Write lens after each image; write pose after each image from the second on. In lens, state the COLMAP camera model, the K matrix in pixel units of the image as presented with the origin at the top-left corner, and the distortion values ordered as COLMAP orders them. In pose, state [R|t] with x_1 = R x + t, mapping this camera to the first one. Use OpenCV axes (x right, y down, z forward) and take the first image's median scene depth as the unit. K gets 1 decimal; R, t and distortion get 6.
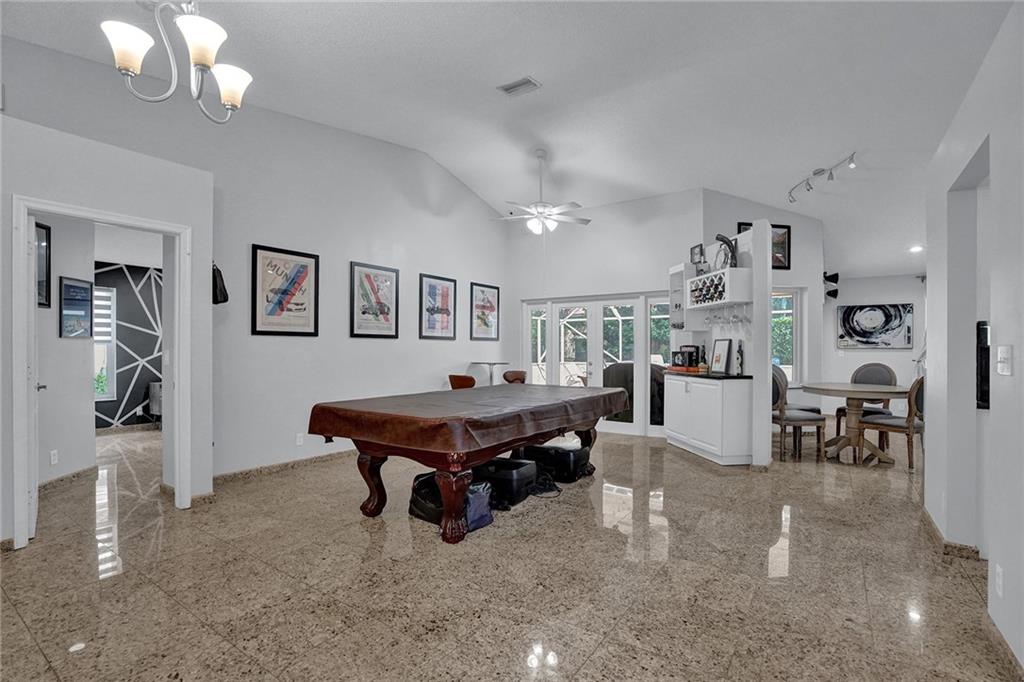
lens RADIAL K [[487.5, 0, 505.6], [0, 487.5, 349.3], [0, 0, 1]] dist [-0.044131, 0.013258]
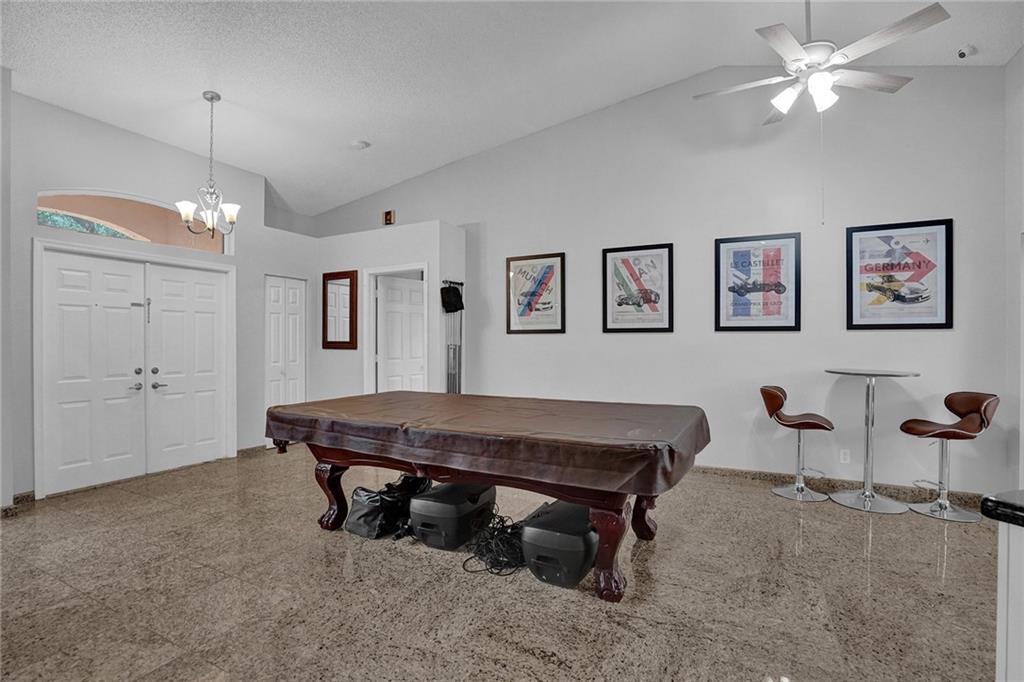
lens RADIAL K [[487.5, 0, 520.1], [0, 487.5, 341.9], [0, 0, 1]] dist [-0.044131, 0.013258]
pose [[0.122354, -0.002875, -0.992482, 0.564391], [-0.001290, 0.999994, -0.003055, -0.004502], [0.992486, 0.001655, 0.122350, 0.729668]]
